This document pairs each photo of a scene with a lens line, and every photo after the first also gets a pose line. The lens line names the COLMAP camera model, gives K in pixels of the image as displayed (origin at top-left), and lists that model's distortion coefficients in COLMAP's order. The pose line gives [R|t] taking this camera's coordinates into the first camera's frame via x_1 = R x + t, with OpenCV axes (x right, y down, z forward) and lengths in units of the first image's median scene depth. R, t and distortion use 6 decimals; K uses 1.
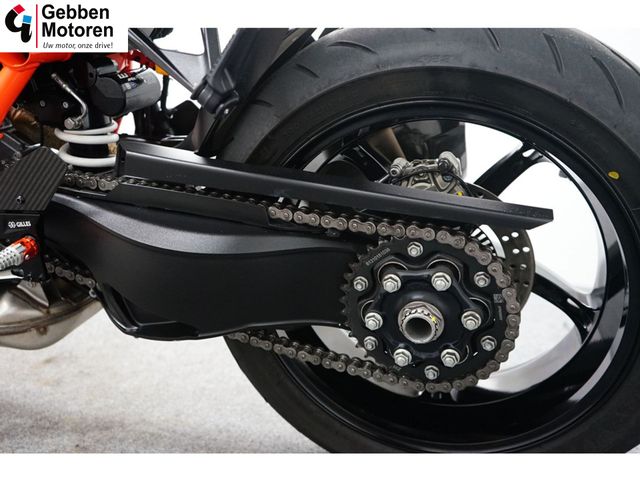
lens RADIAL K [[653.8, 0, 318.6], [0, 653.8, 239.9], [0, 0, 1]] dist [-0.085364, 0.000000]
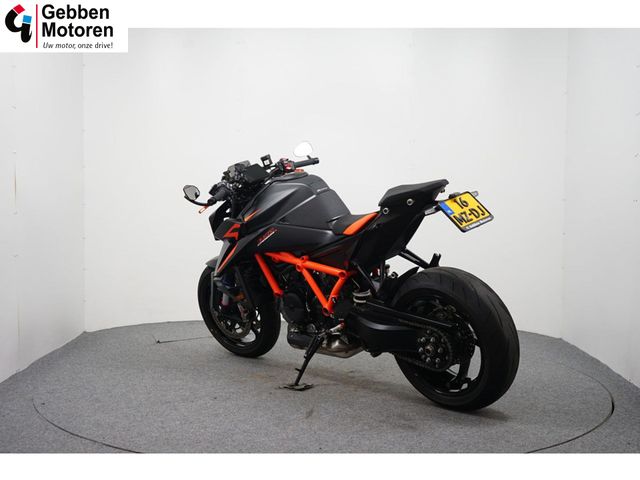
lens RADIAL K [[892.2, 0, 319.9], [0, 892.2, 239.6], [0, 0, 1]] dist [0.033716, 0.000000]
pose [[0.881287, 0.013685, -0.472383, 1.926759], [-0.061932, 0.994304, -0.086736, -0.027497], [0.468506, 0.105695, 0.877115, -3.765991]]
